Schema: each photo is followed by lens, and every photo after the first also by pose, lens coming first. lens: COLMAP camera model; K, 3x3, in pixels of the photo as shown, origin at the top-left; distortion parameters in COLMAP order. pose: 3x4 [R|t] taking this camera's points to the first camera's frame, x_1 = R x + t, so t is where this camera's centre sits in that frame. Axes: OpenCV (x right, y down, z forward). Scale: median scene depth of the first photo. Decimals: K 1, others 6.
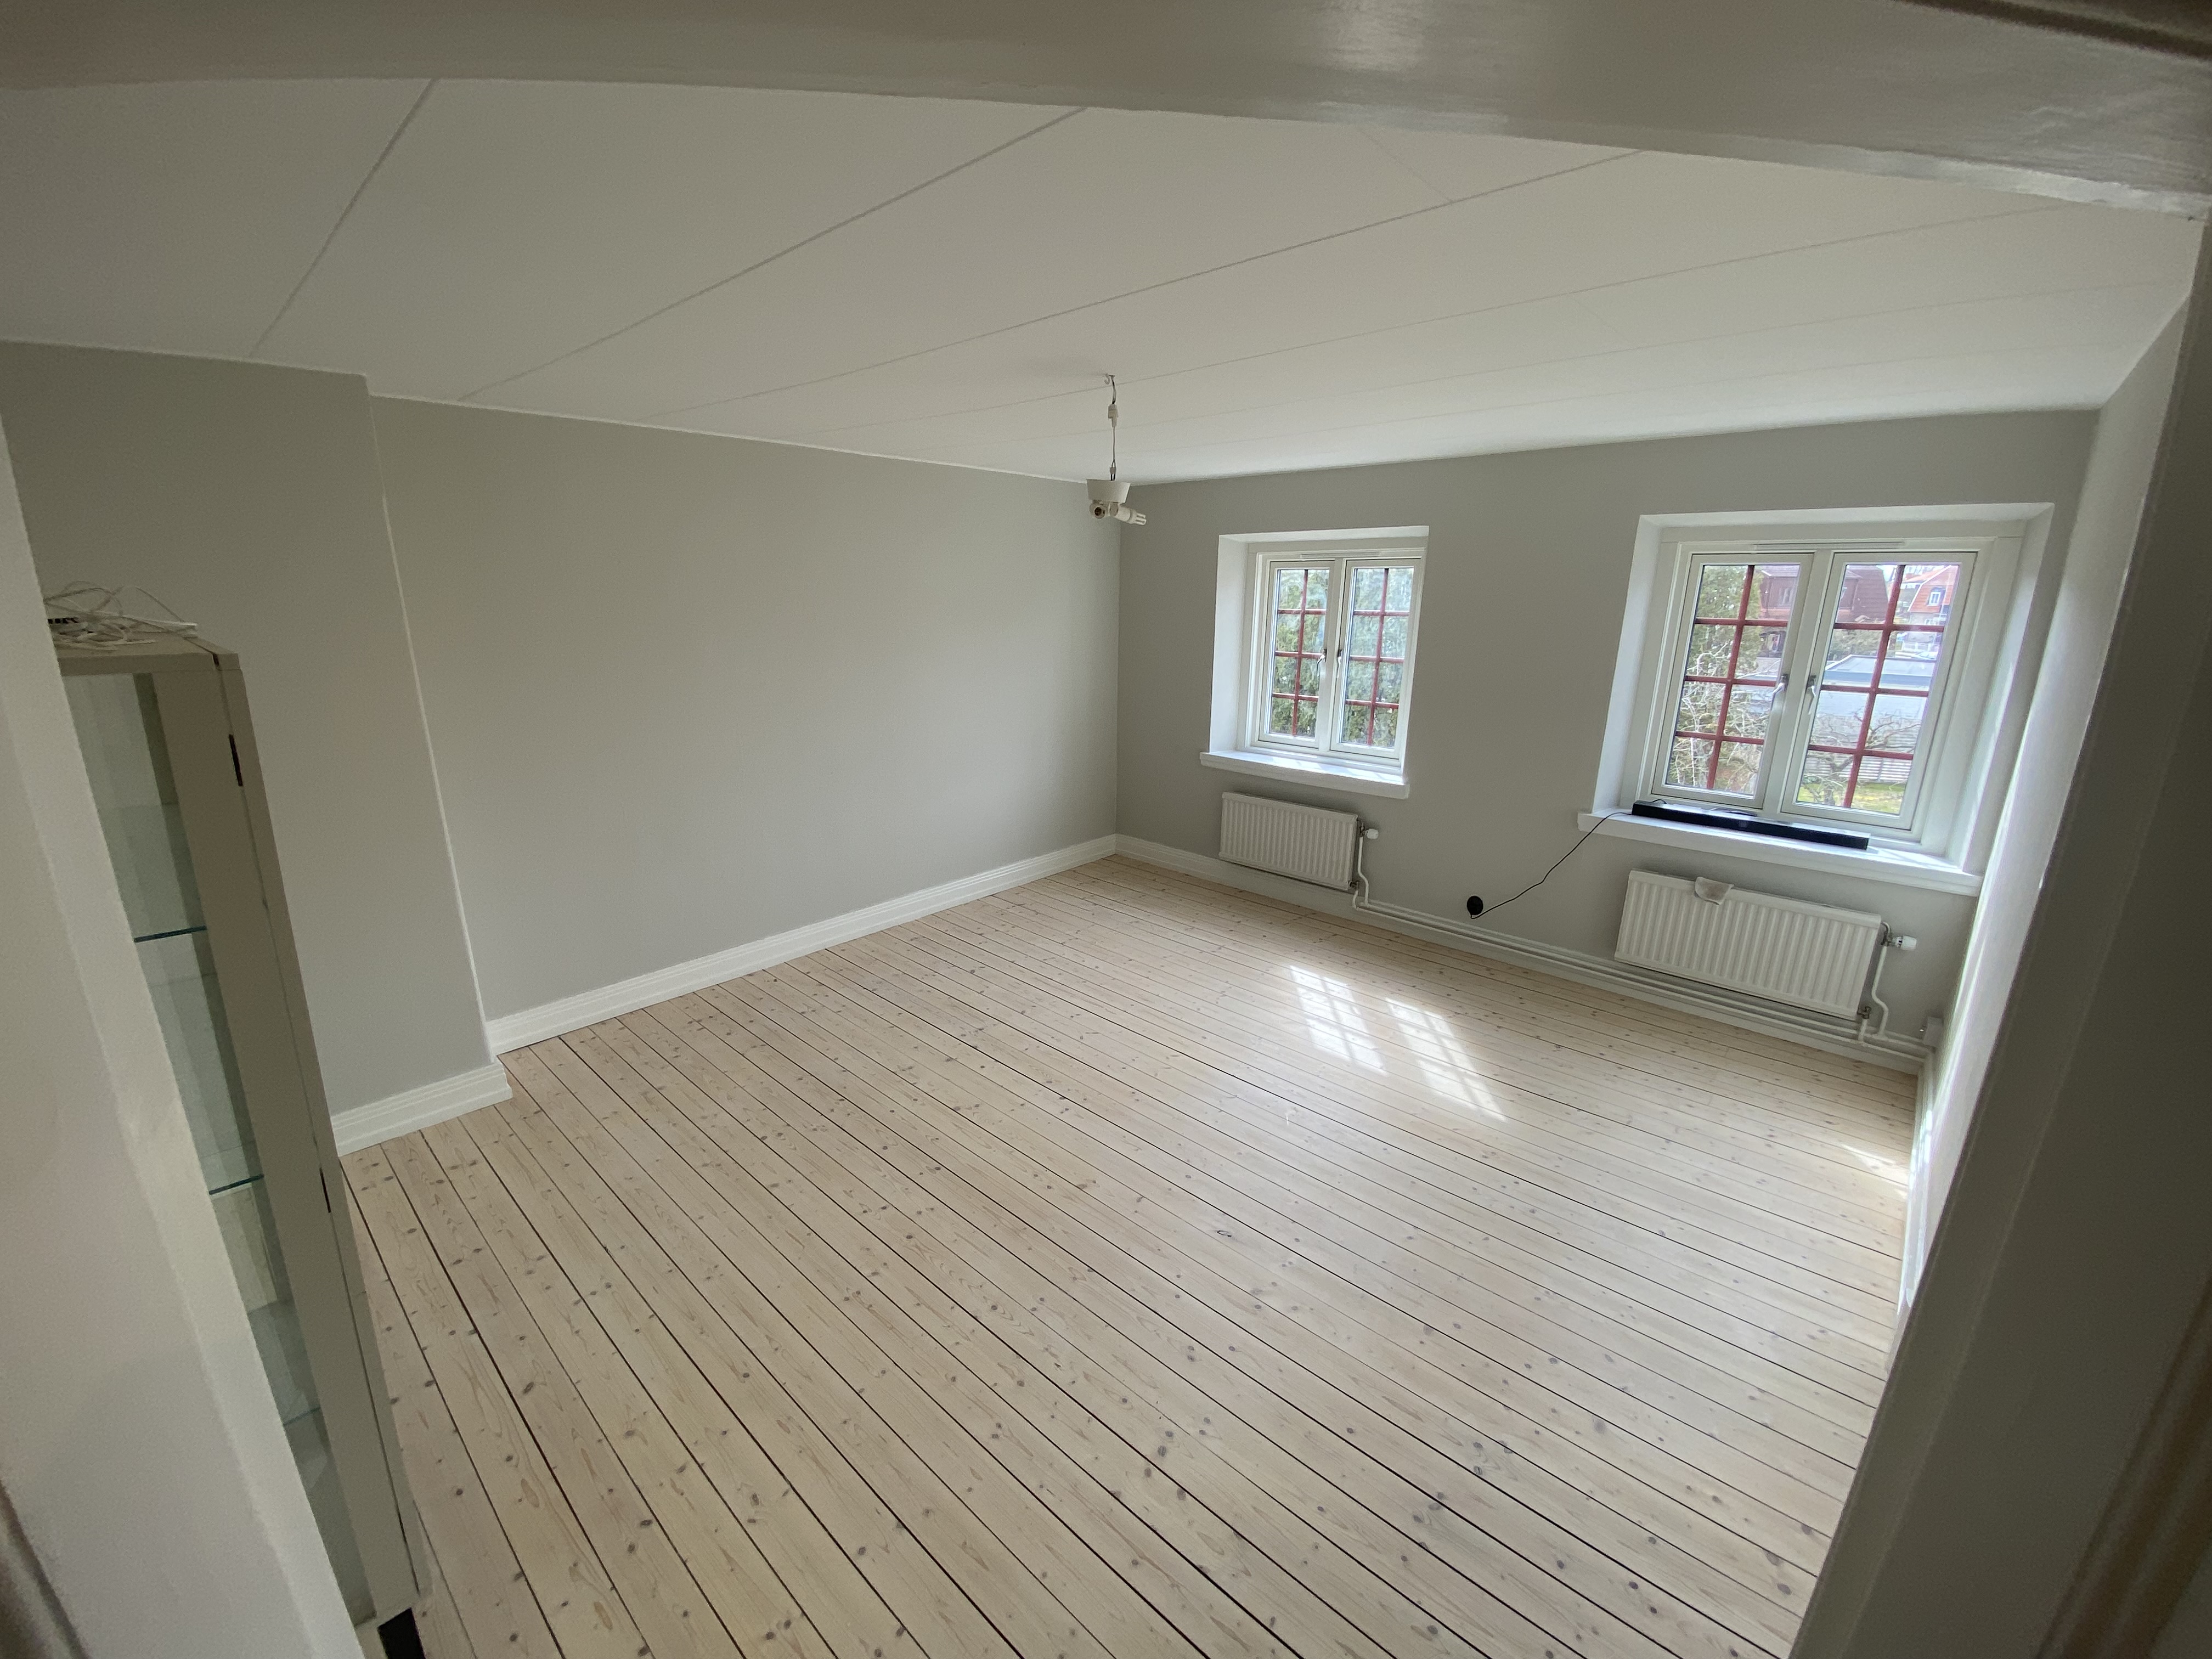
lens RADIAL K [[889.9, 0, 1106.0], [0, 889.9, 829.5], [0, 0, 1]] dist [0.024006, -0.019906]
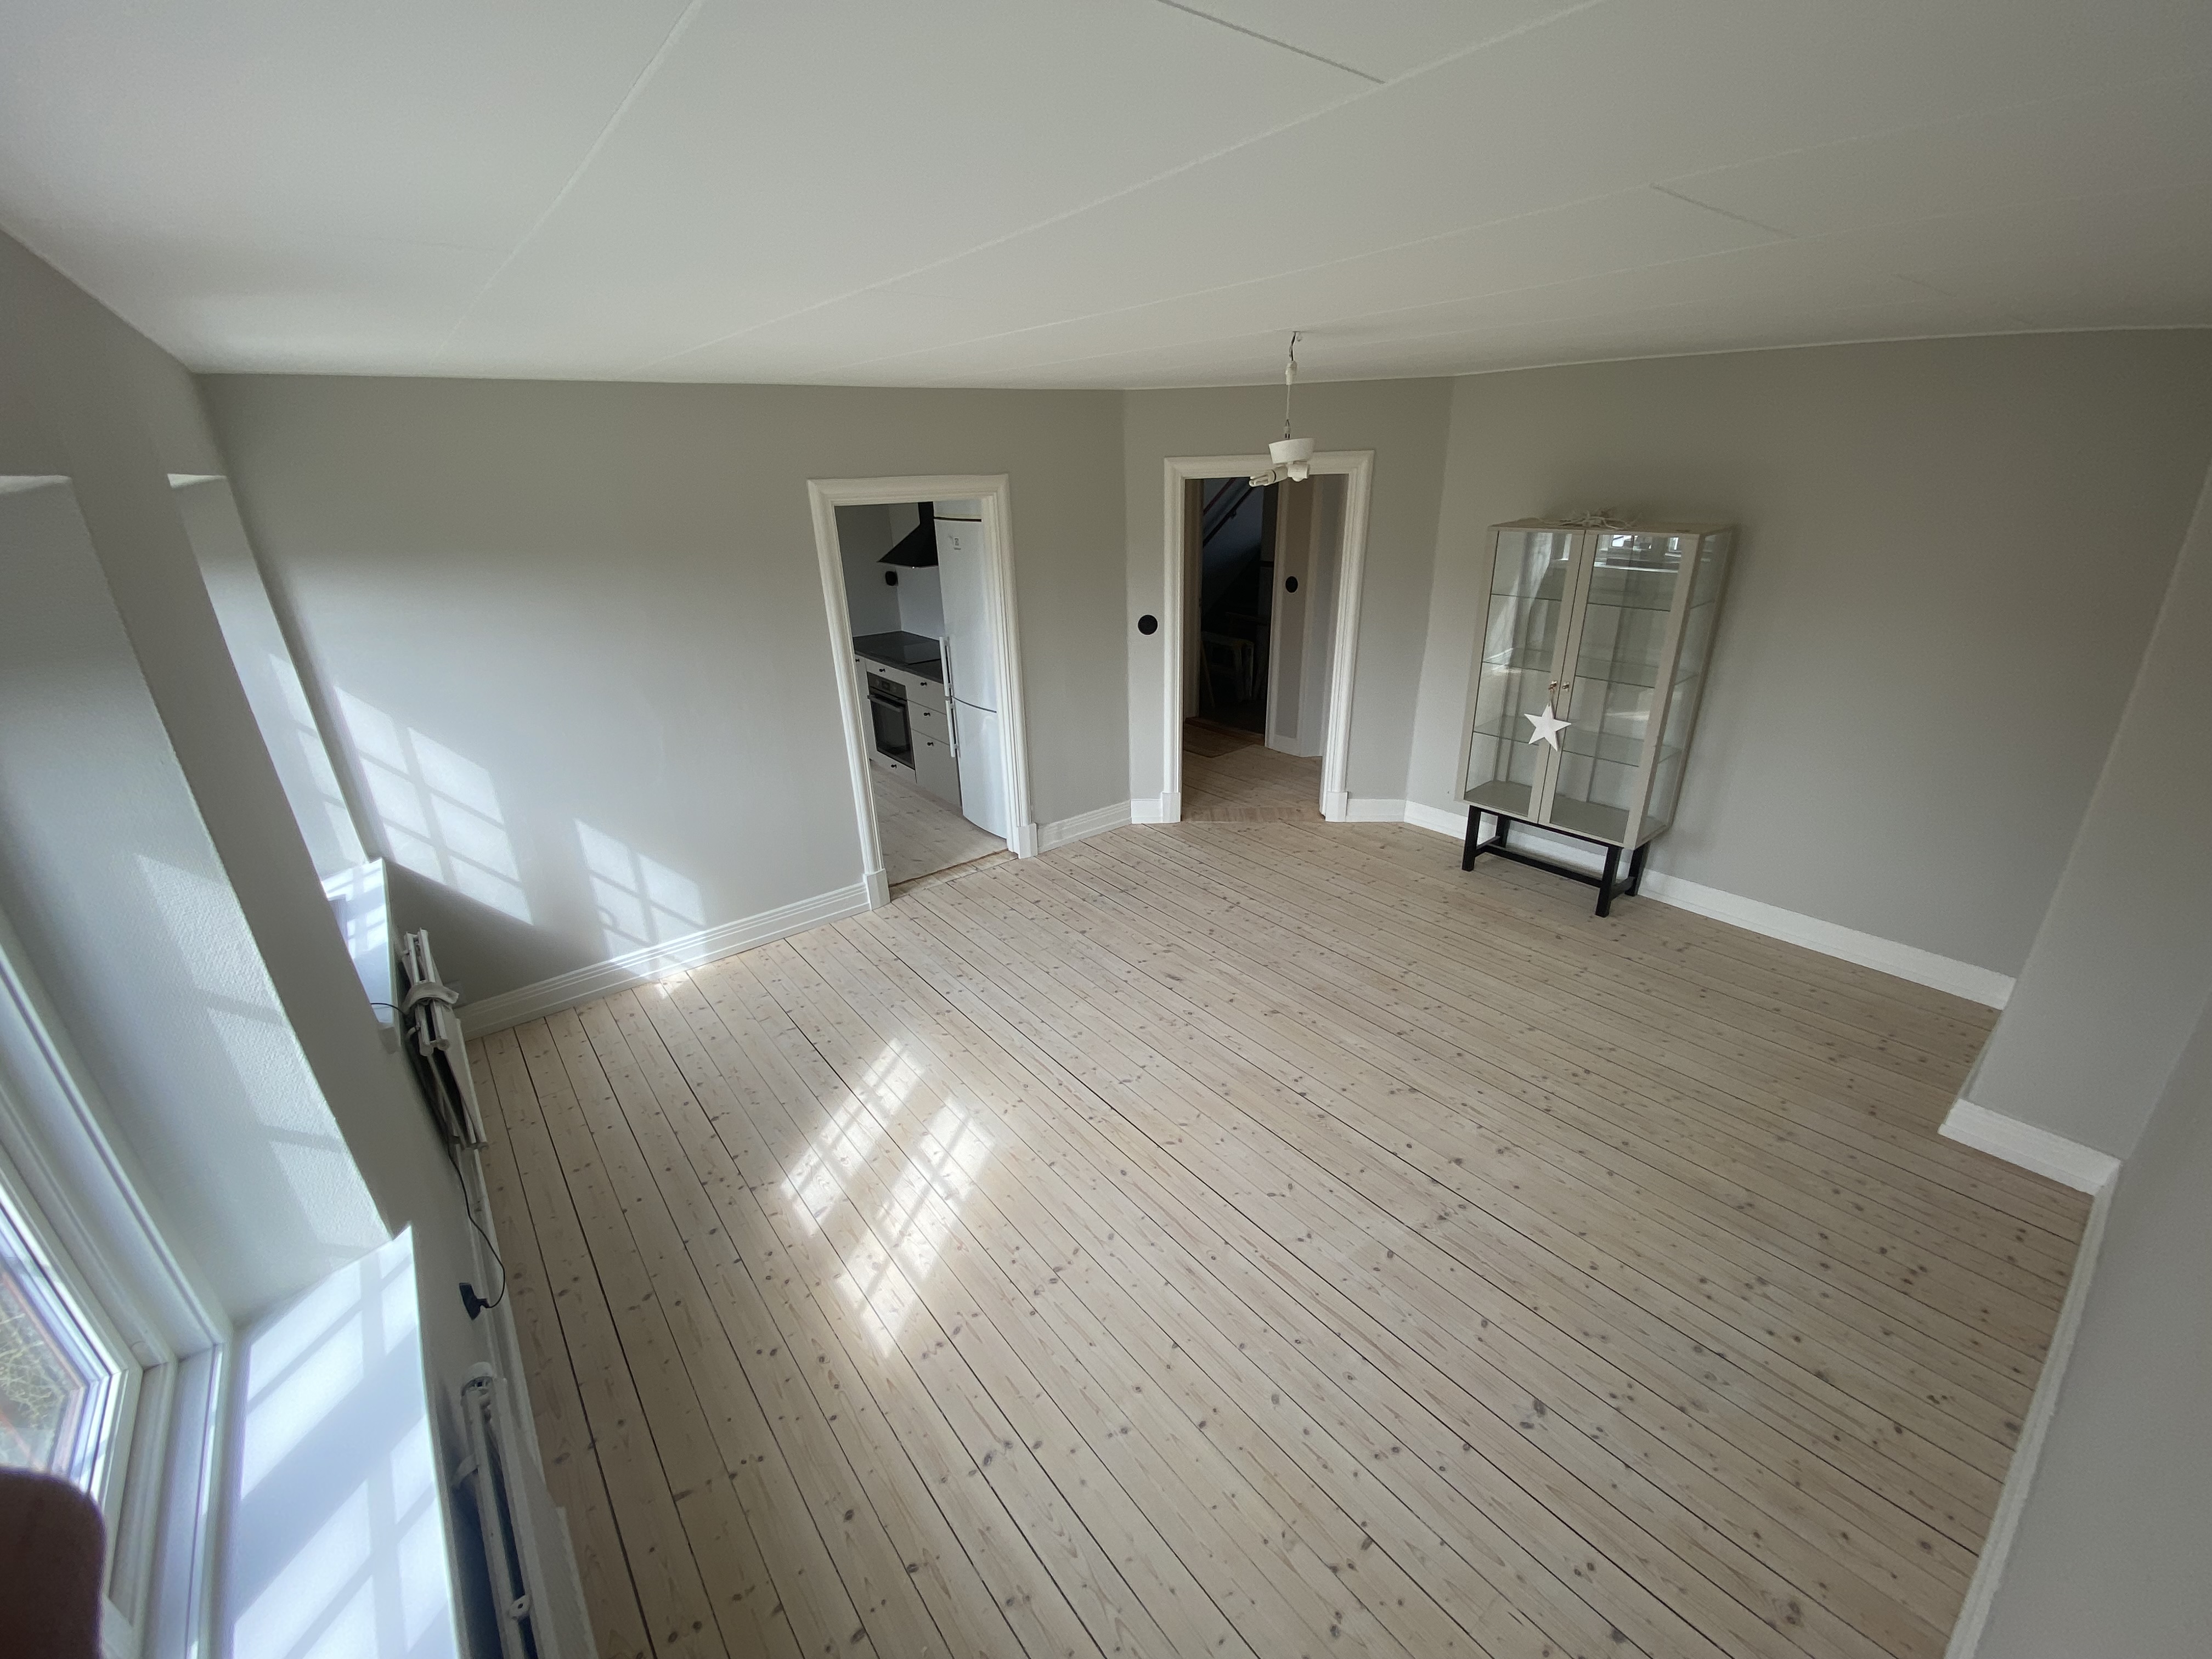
lens RADIAL K [[889.9, 0, 1106.0], [0, 889.9, 829.5], [0, 0, 1]] dist [0.024006, -0.019906]
pose [[-0.987746, -0.042666, 0.150122, 0.026156], [0.058022, 0.792567, 0.607019, -0.457637], [-0.144881, 0.608291, -0.780379, 1.422079]]
